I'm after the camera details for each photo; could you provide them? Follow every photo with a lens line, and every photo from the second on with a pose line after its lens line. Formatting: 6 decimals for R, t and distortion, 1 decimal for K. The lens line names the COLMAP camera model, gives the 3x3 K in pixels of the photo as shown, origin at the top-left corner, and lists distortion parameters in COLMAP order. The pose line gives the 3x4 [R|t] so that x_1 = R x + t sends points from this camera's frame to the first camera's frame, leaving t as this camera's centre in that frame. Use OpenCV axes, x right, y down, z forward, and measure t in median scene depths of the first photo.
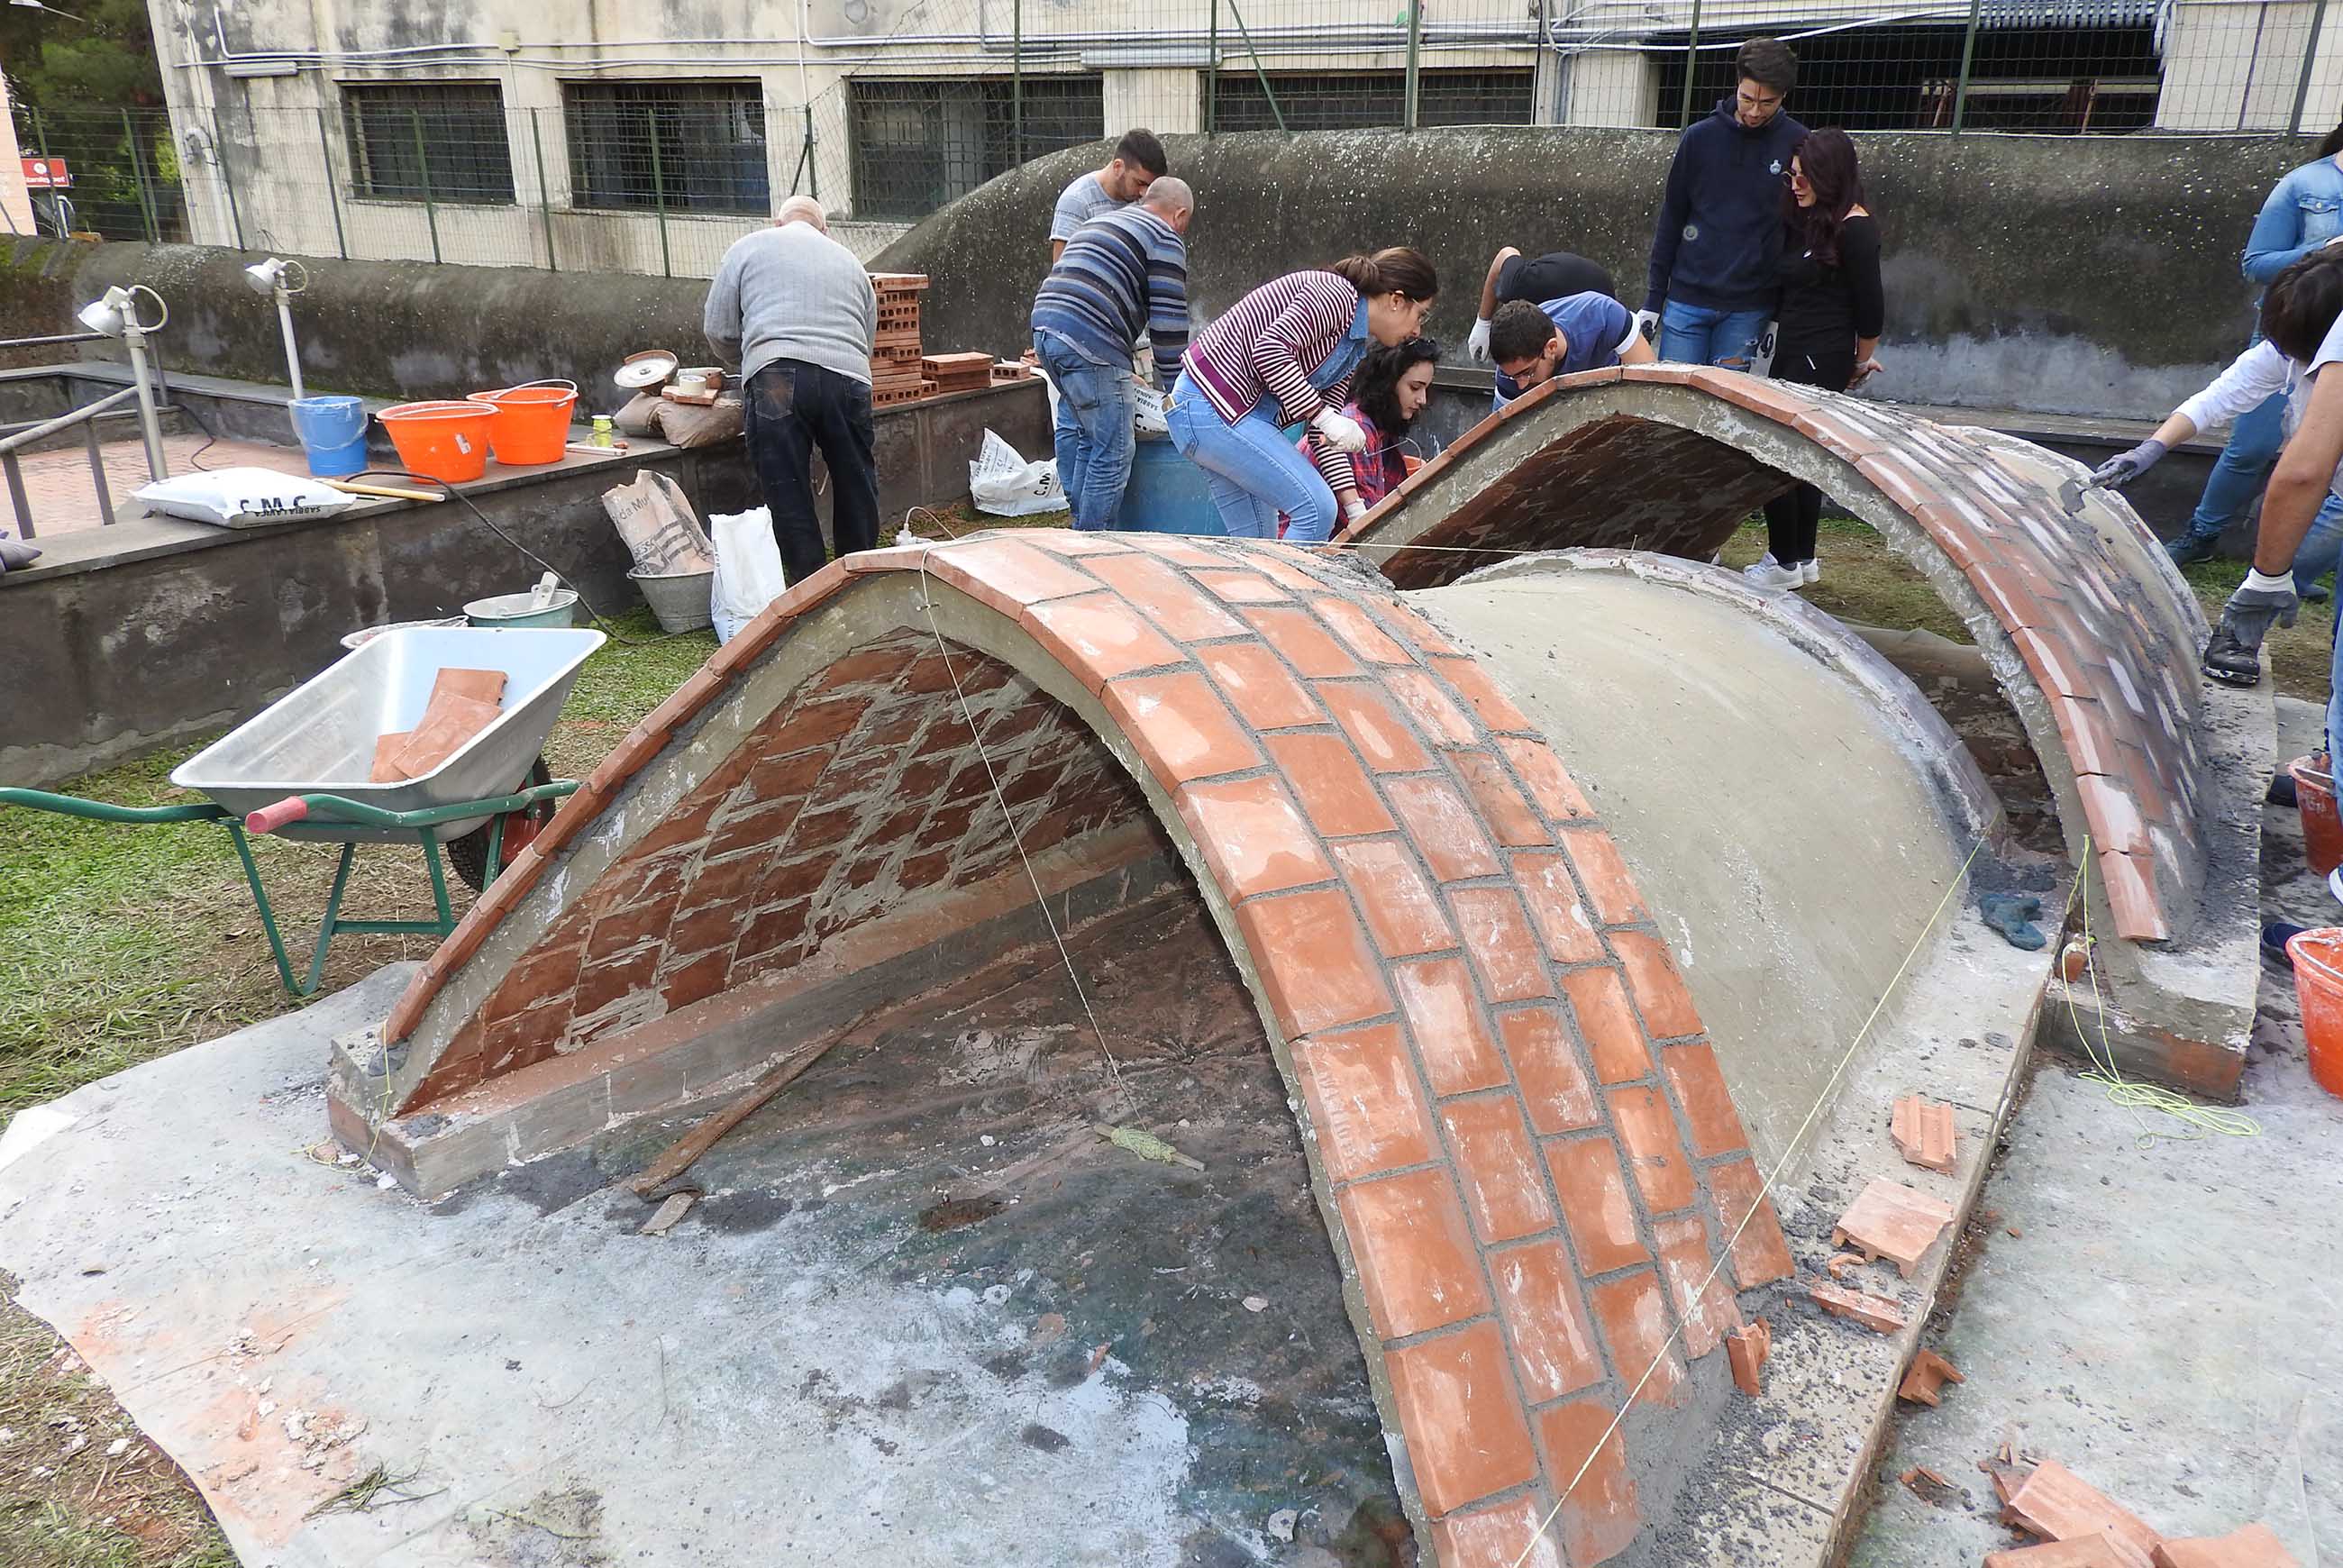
lens RADIAL K [[1657.6, 0, 1176.4], [0, 1657.6, 735.7], [0, 0, 1]] dist [0.006221, -0.000468]
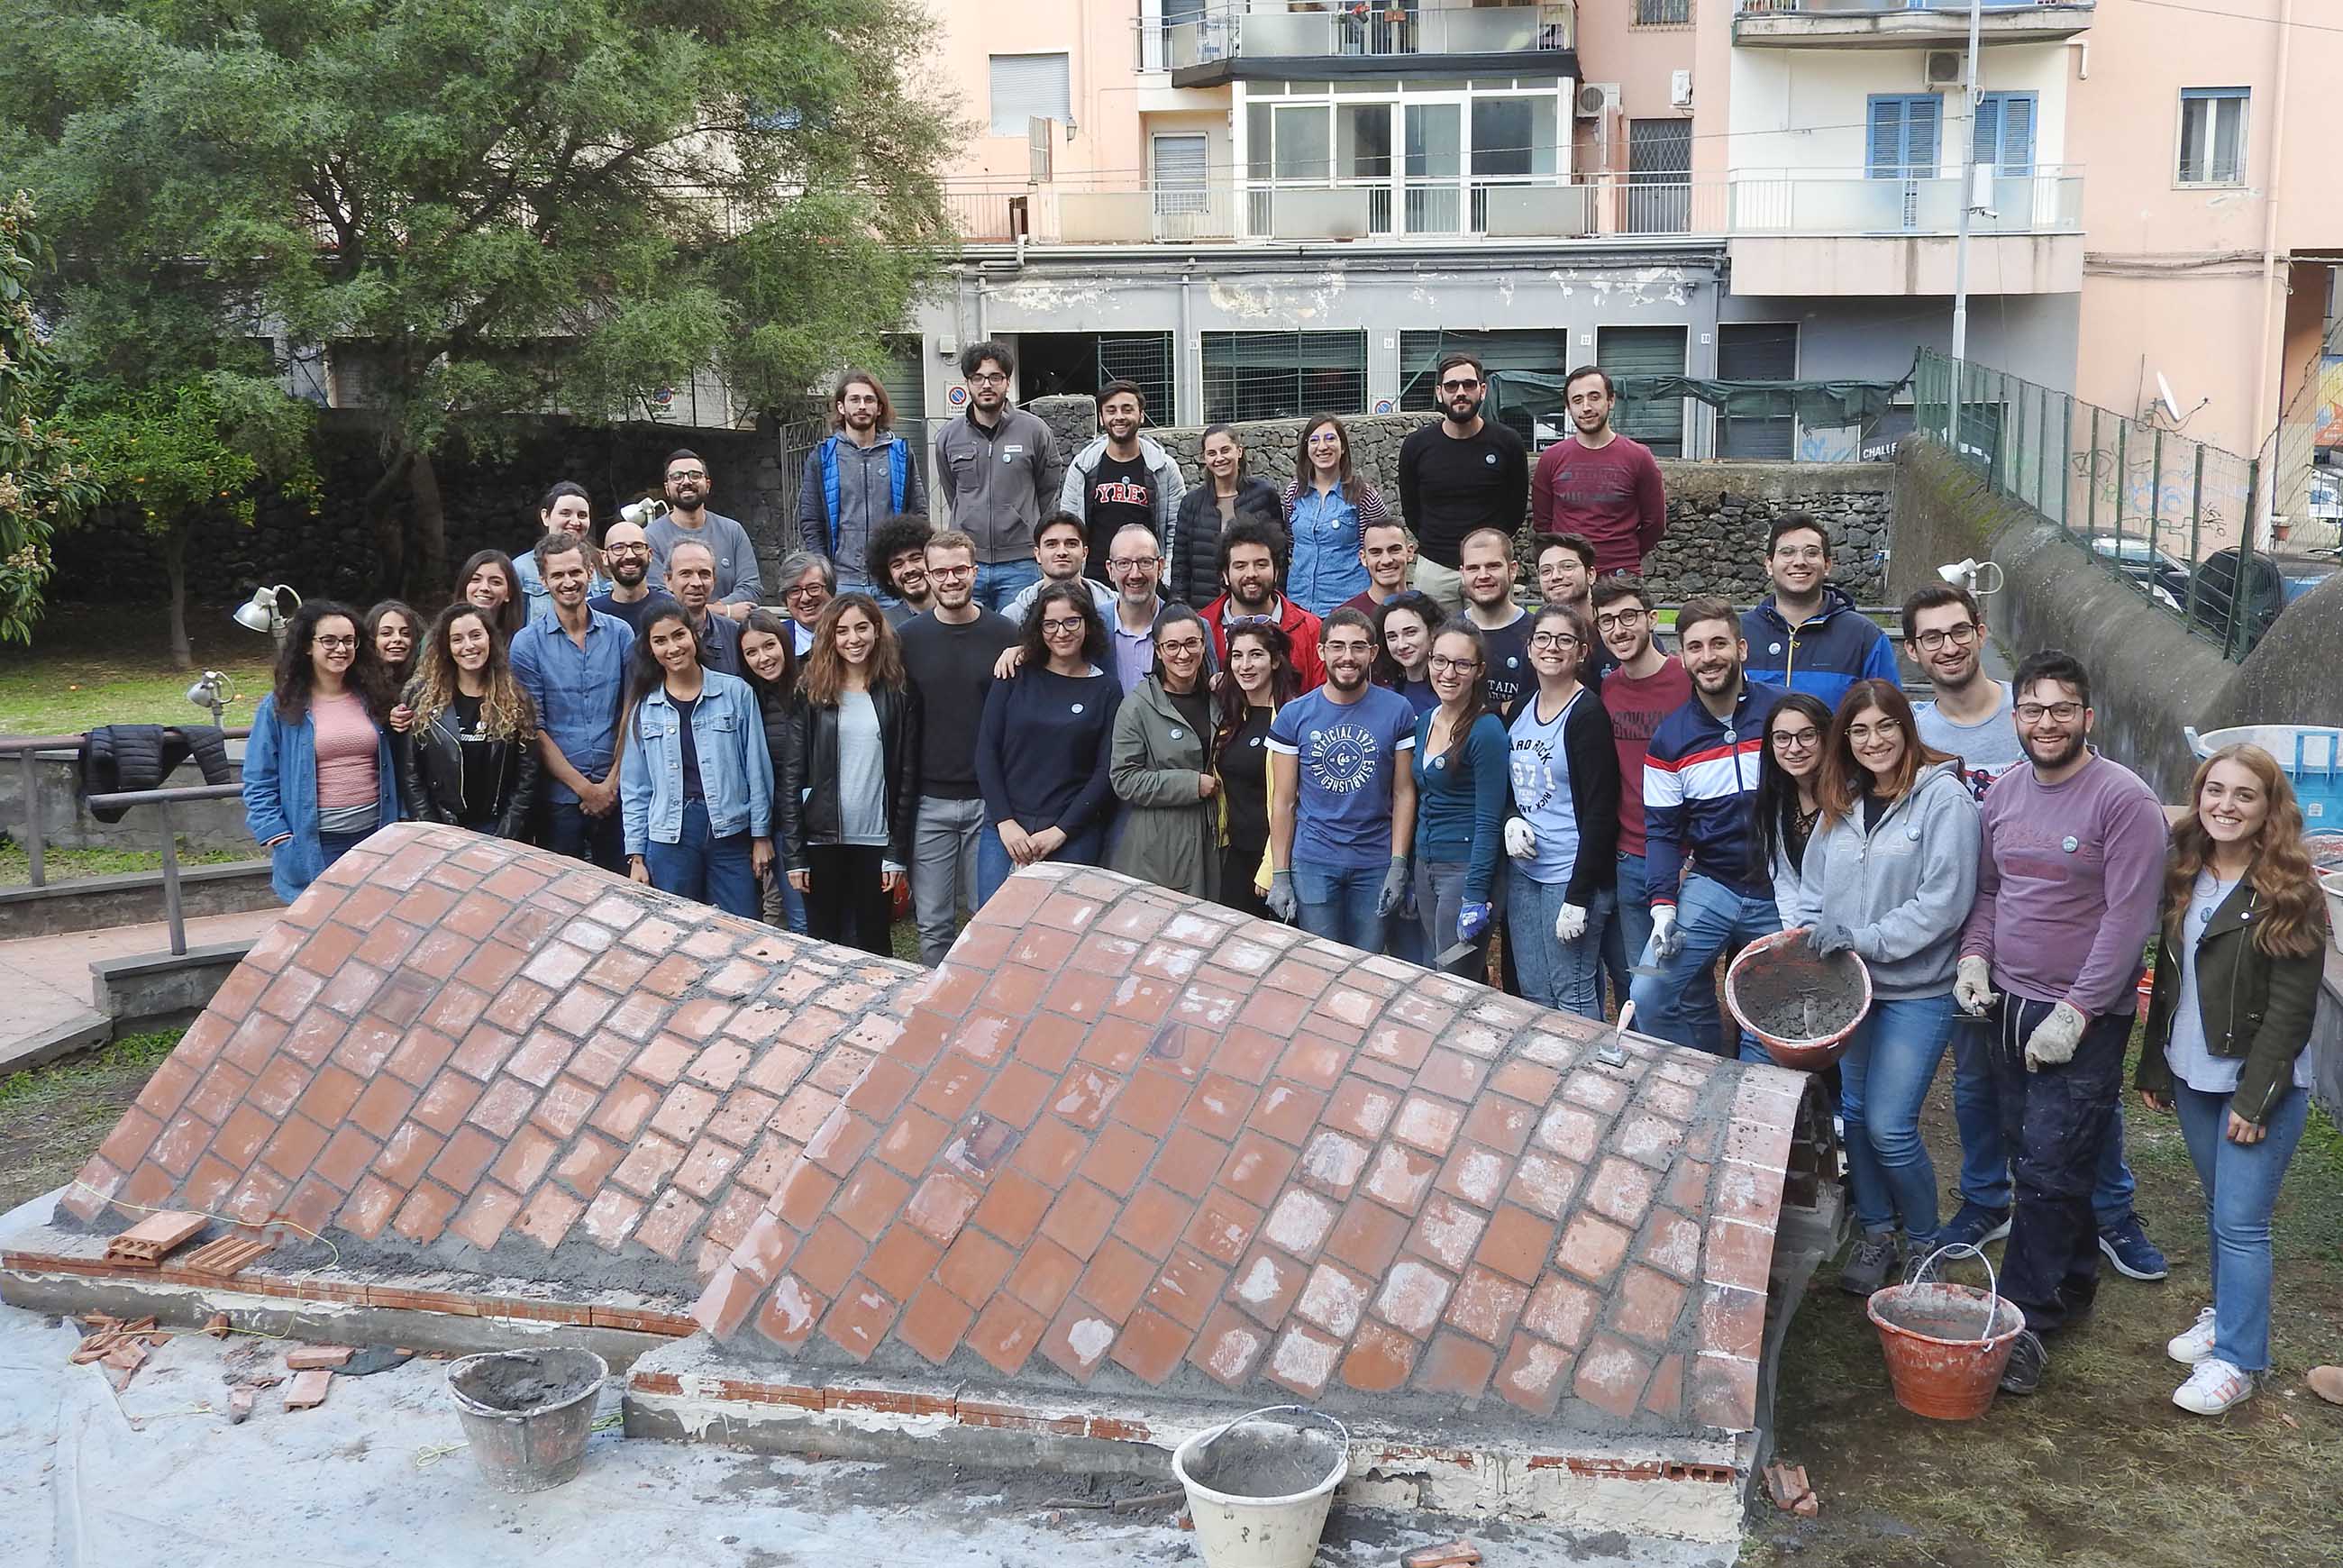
lens RADIAL K [[2327.0, 0, 1136.3], [0, 2327.0, 765.6], [0, 0, 1]] dist [0.001526, -0.010502]
pose [[0.340544, 0.191126, -0.920598, 1.966736], [-0.306835, 0.948108, 0.083334, -0.478836], [0.888753, 0.254092, 0.381516, 0.391418]]
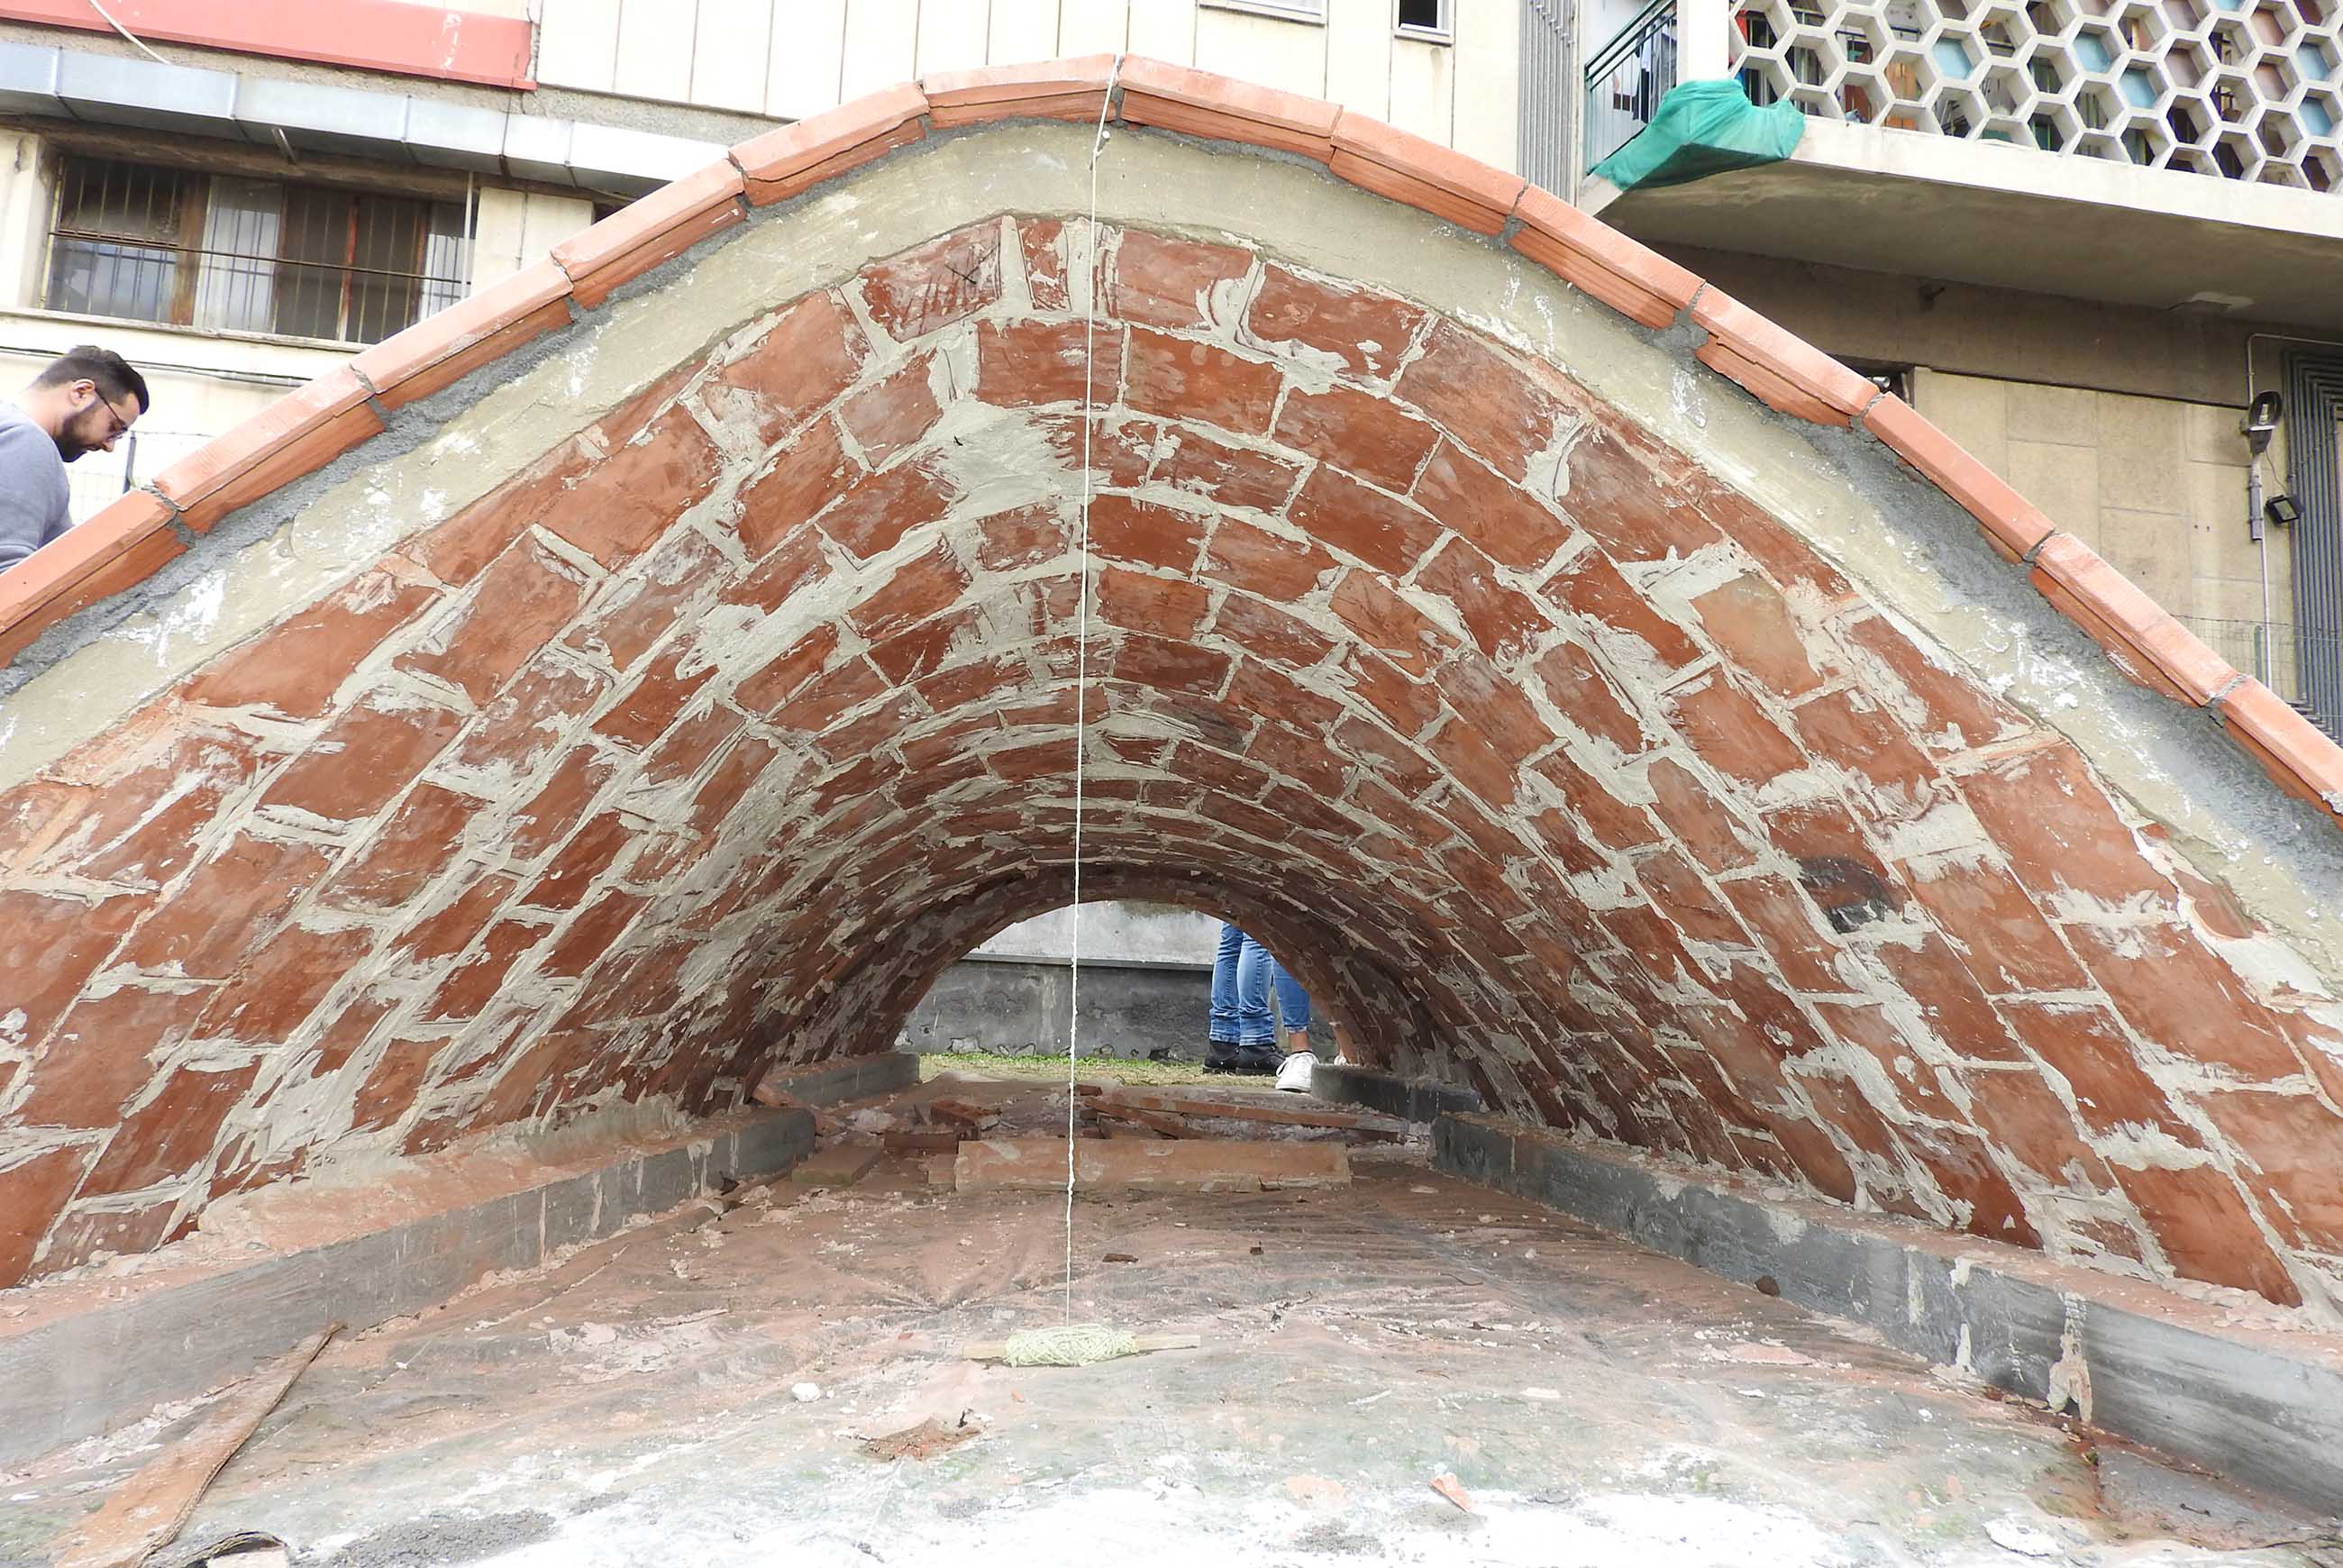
lens RADIAL K [[1666.2, 0, 1171.5], [0, 1666.2, 784.0], [0, 0, 1]] dist [0.003893, 0.001080]
pose [[0.743156, 0.109136, 0.660158, -0.311296], [0.191786, 0.910471, -0.366416, 0.224332], [-0.641044, 0.398914, 0.655691, 0.402879]]
